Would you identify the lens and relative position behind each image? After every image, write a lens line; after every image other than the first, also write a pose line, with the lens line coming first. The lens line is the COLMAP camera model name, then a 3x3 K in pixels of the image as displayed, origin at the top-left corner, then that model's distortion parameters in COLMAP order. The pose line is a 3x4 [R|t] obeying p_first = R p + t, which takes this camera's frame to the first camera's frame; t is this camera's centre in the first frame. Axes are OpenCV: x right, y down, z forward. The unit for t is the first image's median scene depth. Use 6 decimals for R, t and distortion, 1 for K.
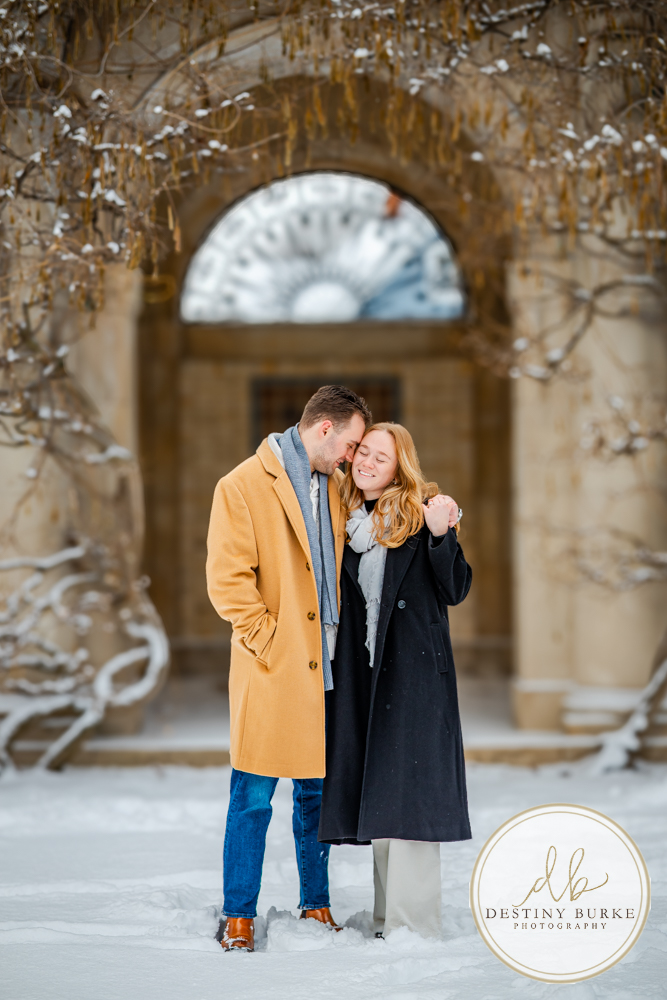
lens RADIAL K [[4134.7, 0, 356.8], [0, 4134.7, 525.9], [0, 0, 1]] dist [0.232605, 0.000000]
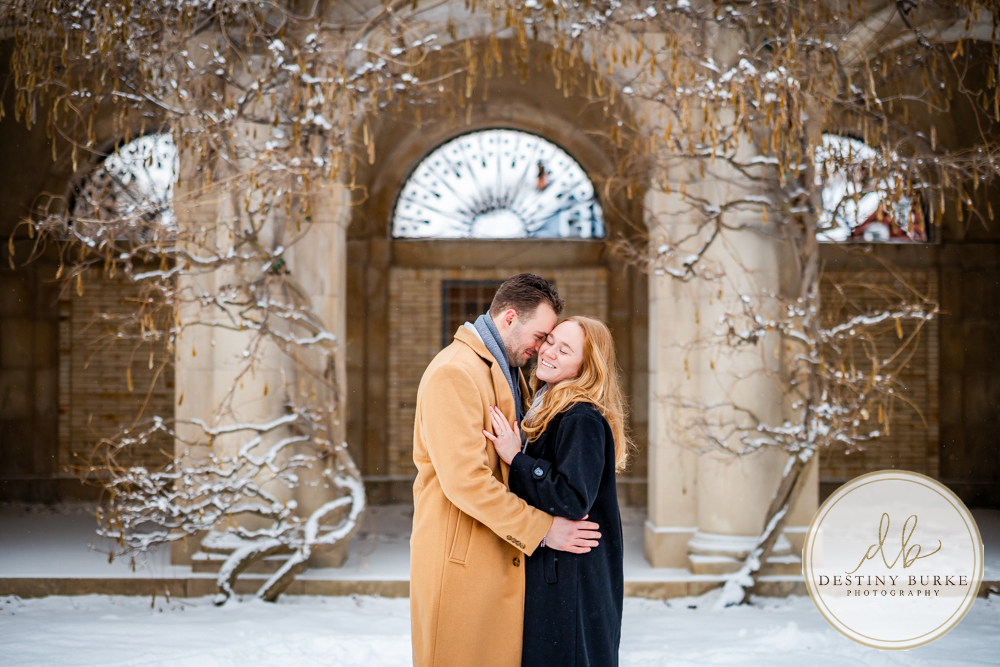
lens RADIAL K [[2440.9, 0, 497.7], [0, 2440.9, 327.2], [0, 0, 1]] dist [-0.055131, 0.000000]
pose [[0.999893, 0.011156, -0.009458, -0.000845], [-0.011384, 0.999638, -0.024384, -0.003655], [0.009182, 0.024489, 0.999658, 0.288132]]
